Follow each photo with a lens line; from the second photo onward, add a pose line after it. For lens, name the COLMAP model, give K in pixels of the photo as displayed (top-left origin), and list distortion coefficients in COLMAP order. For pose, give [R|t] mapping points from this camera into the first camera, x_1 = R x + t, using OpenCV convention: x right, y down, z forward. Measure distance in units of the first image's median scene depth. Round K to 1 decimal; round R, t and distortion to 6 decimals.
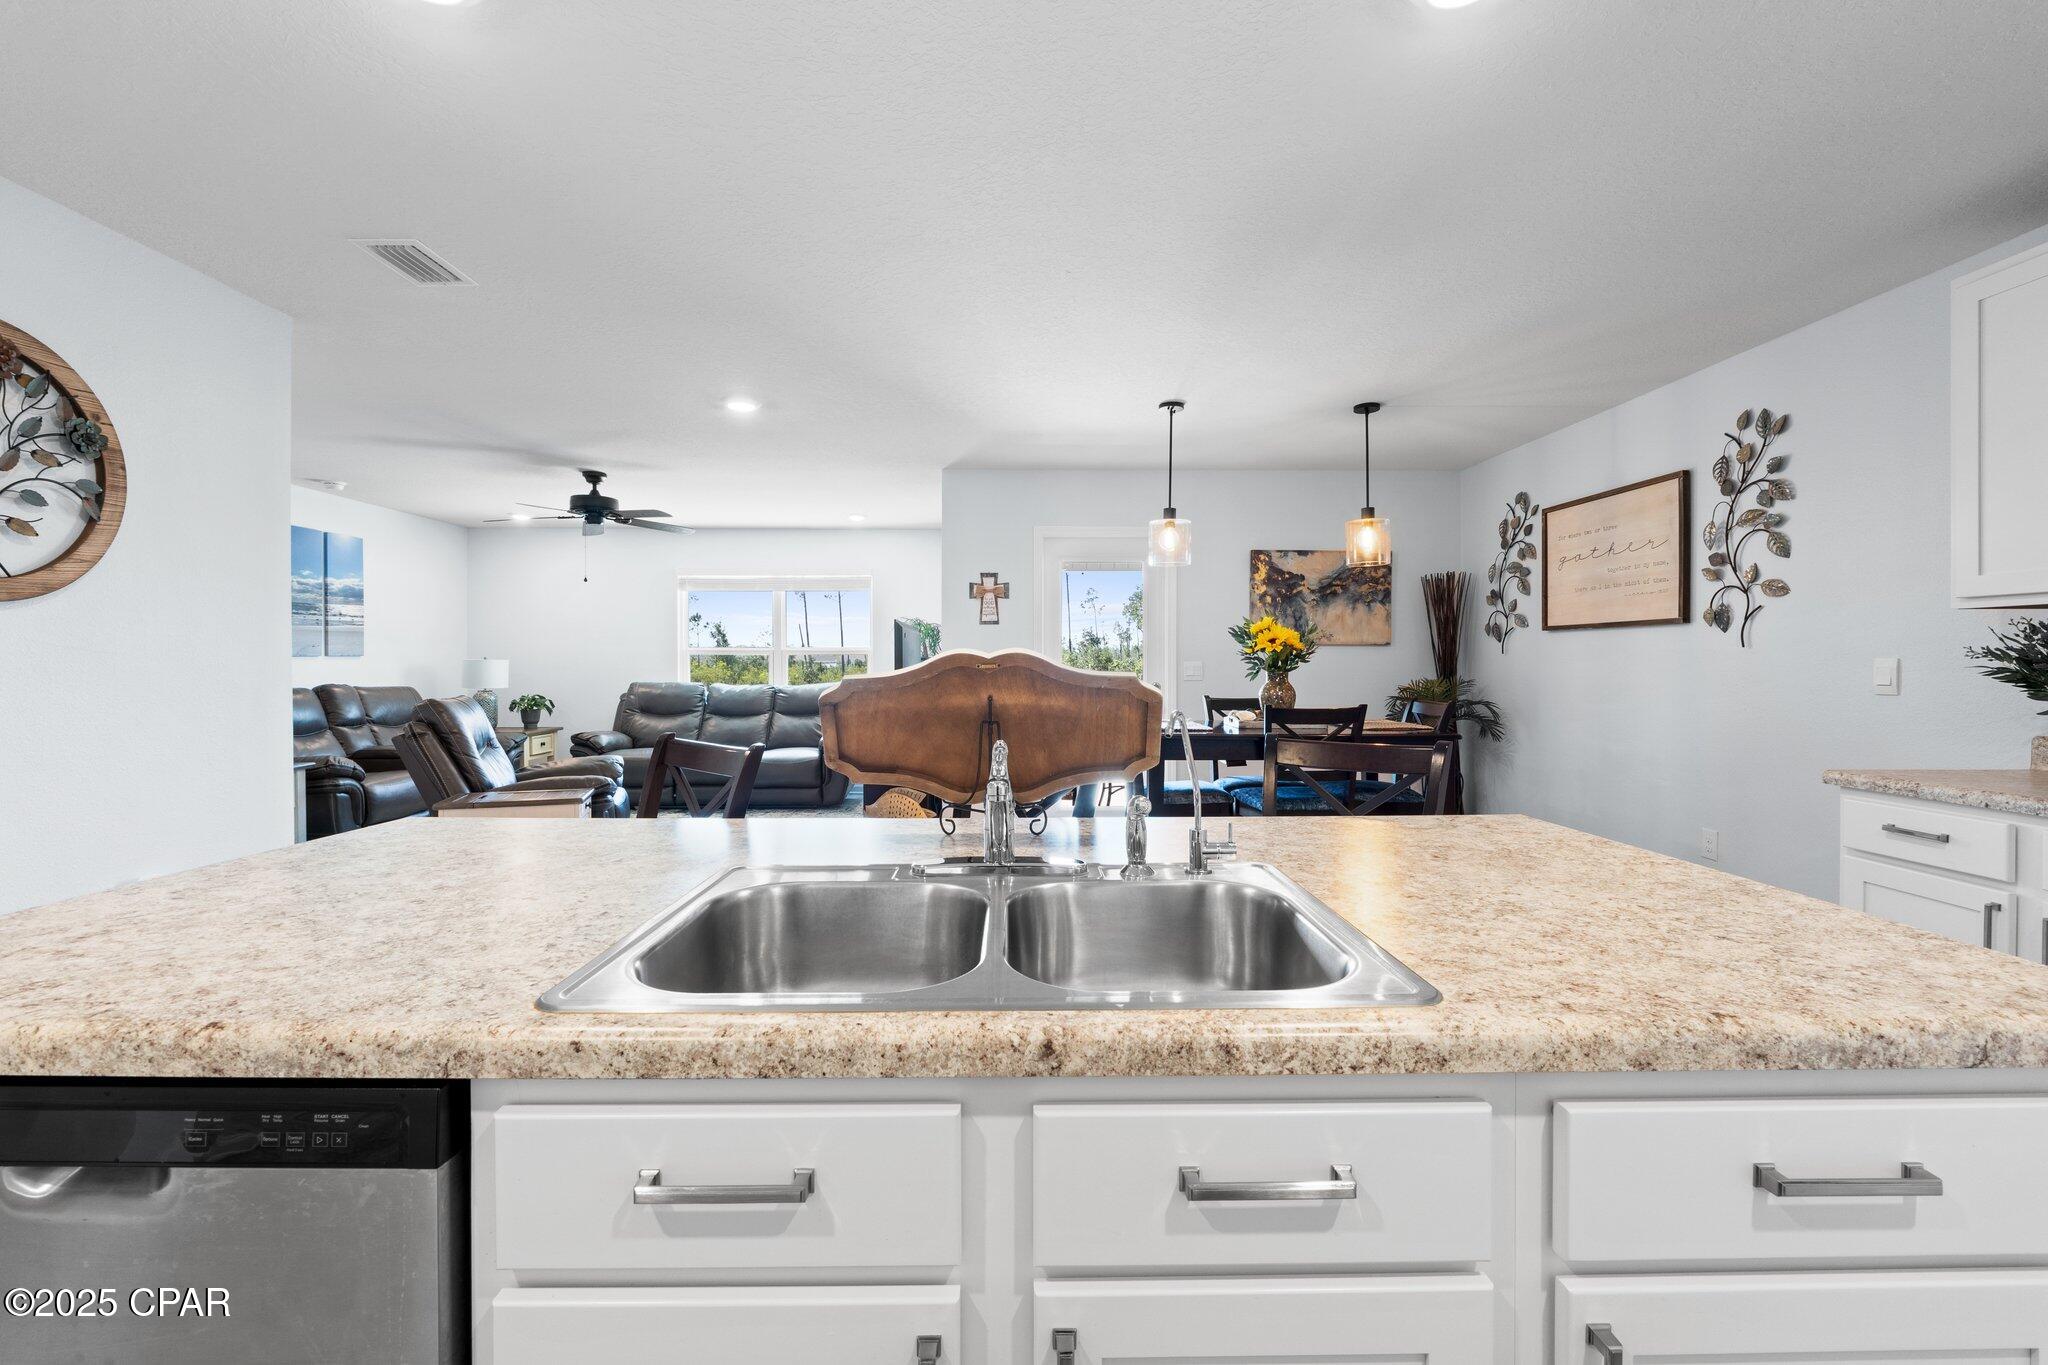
lens RADIAL K [[867.3, 0, 1007.1], [0, 867.3, 675.3], [0, 0, 1]] dist [-0.009146, 0.000685]
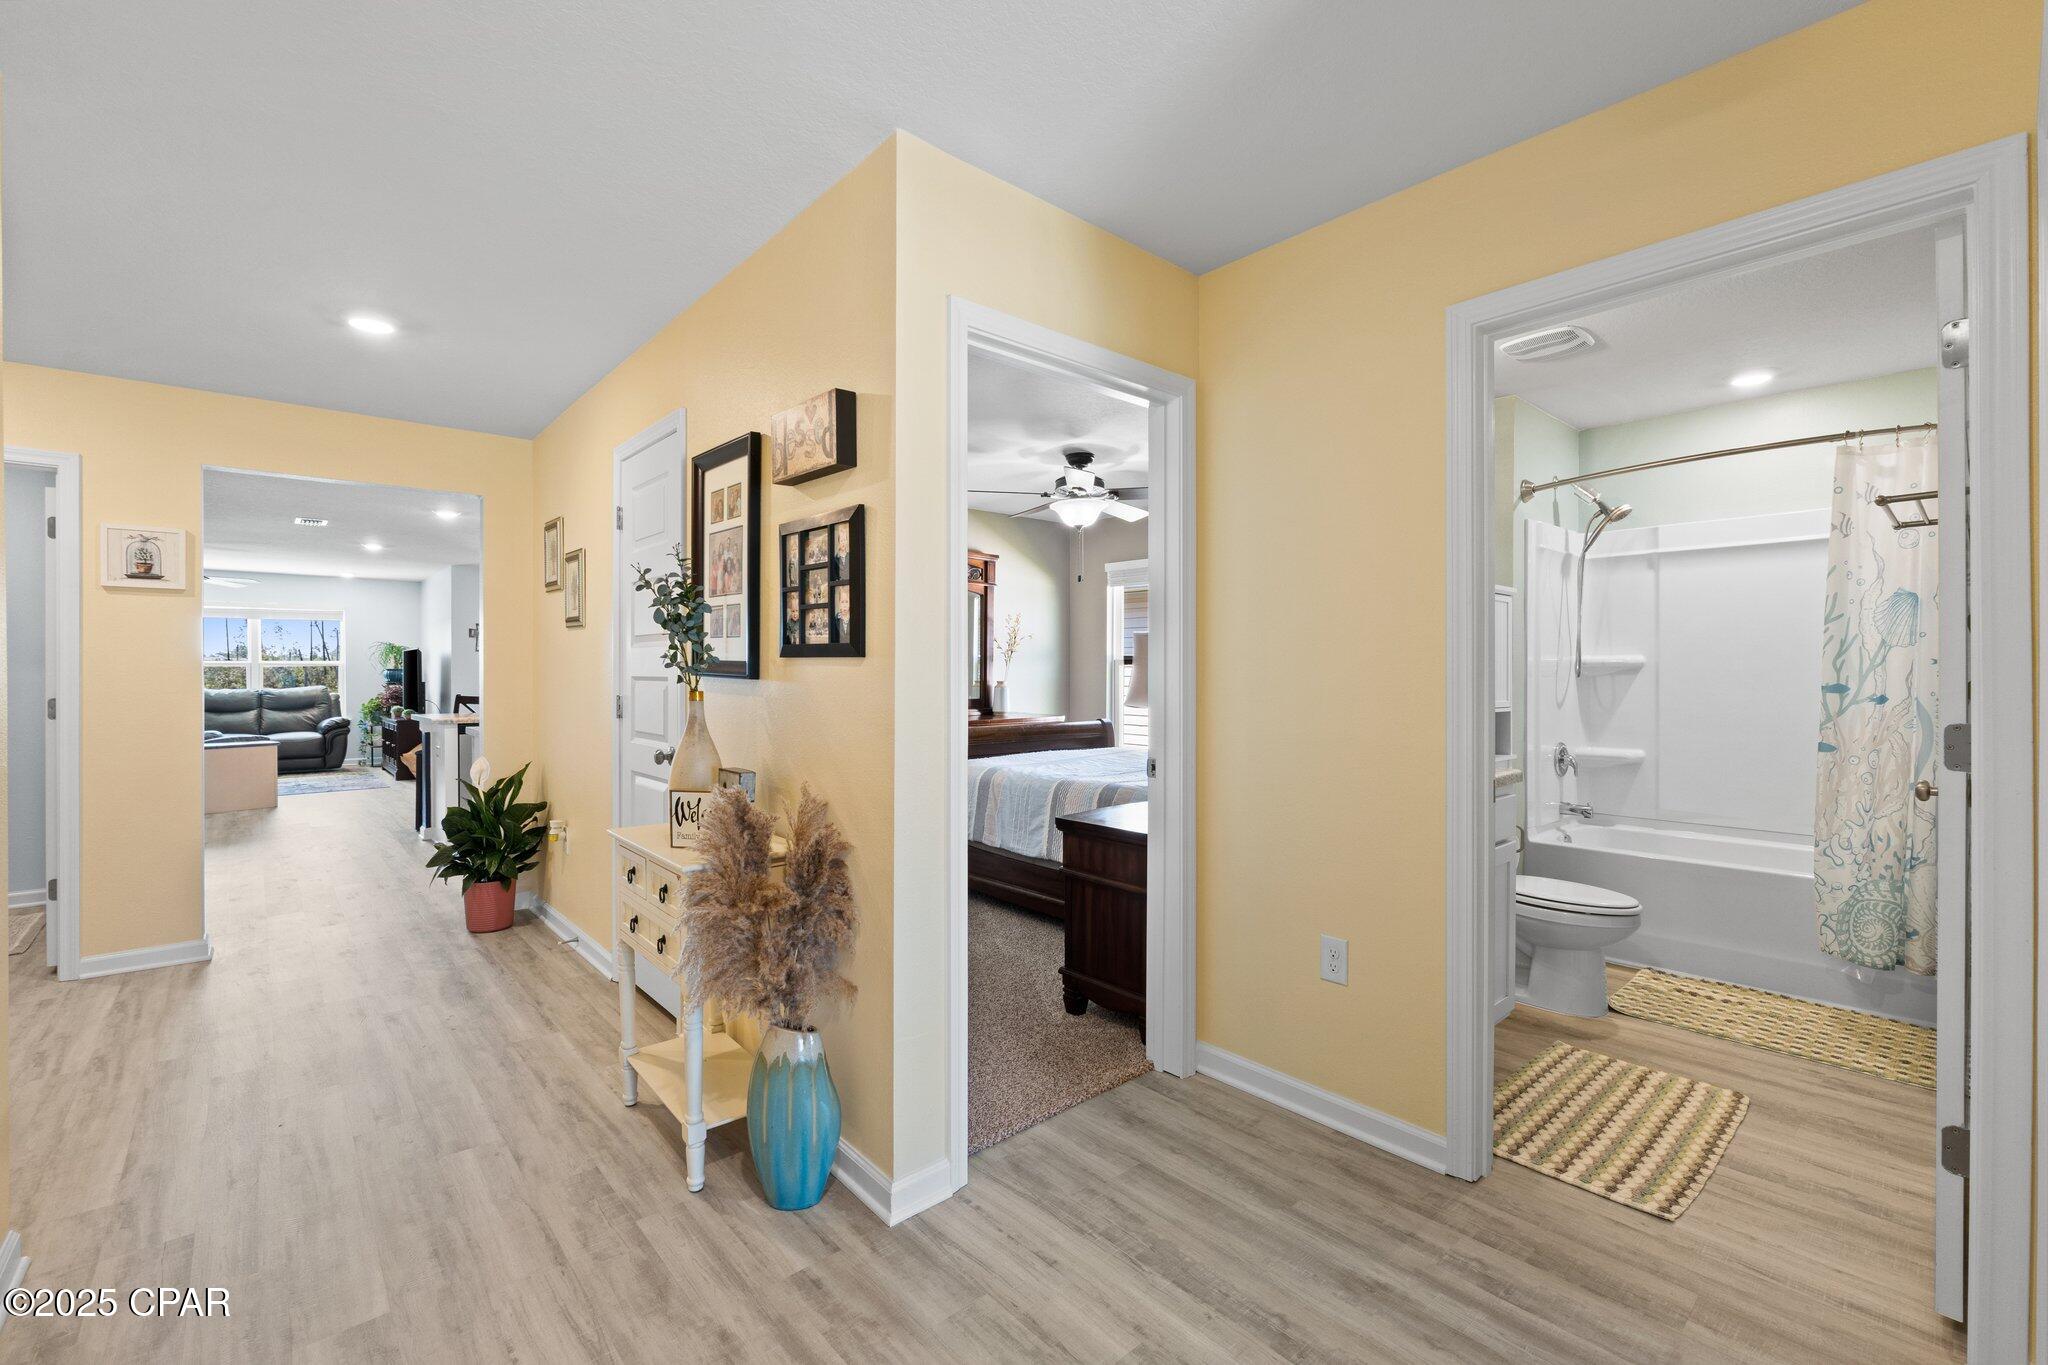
lens RADIAL K [[867.3, 0, 1010.9], [0, 867.3, 677.0], [0, 0, 1]] dist [-0.009146, 0.000685]
pose [[0.752895, -0.003612, 0.658131, -0.421303], [0.008546, 0.999954, -0.004289, 0.013119], [-0.658086, 0.008854, 0.752891, -1.232709]]
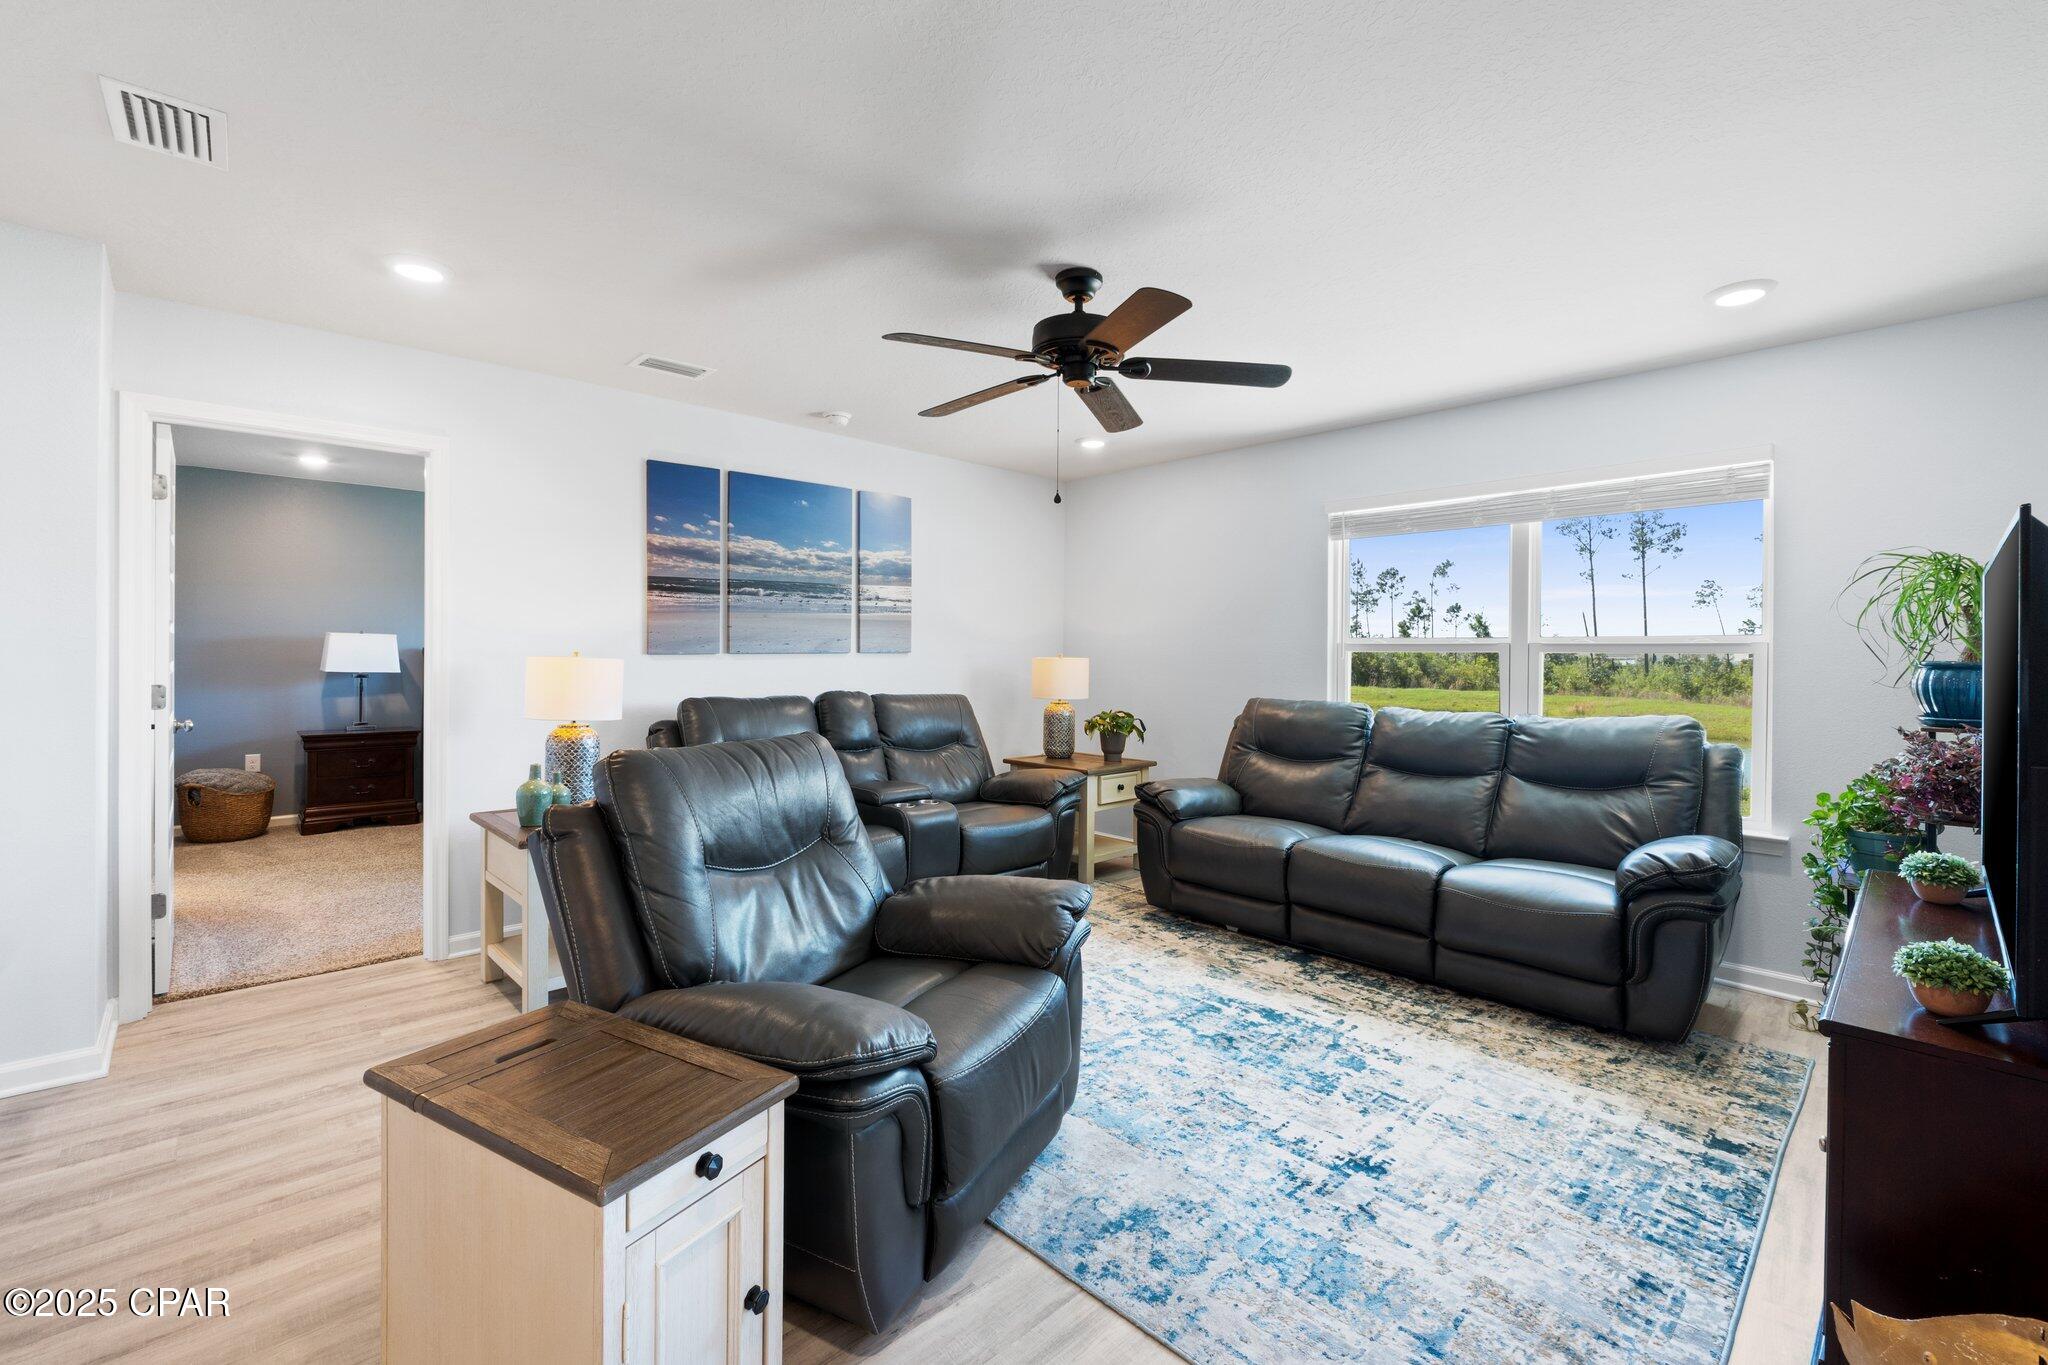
lens RADIAL K [[867.3, 0, 1021.4], [0, 867.3, 663.6], [0, 0, 1]] dist [-0.009146, 0.000685]
pose [[0.686362, 0.012745, -0.727149, -0.164255], [-0.018292, 0.999833, 0.000258, -0.019660], [0.727030, 0.013124, 0.686480, 0.735424]]
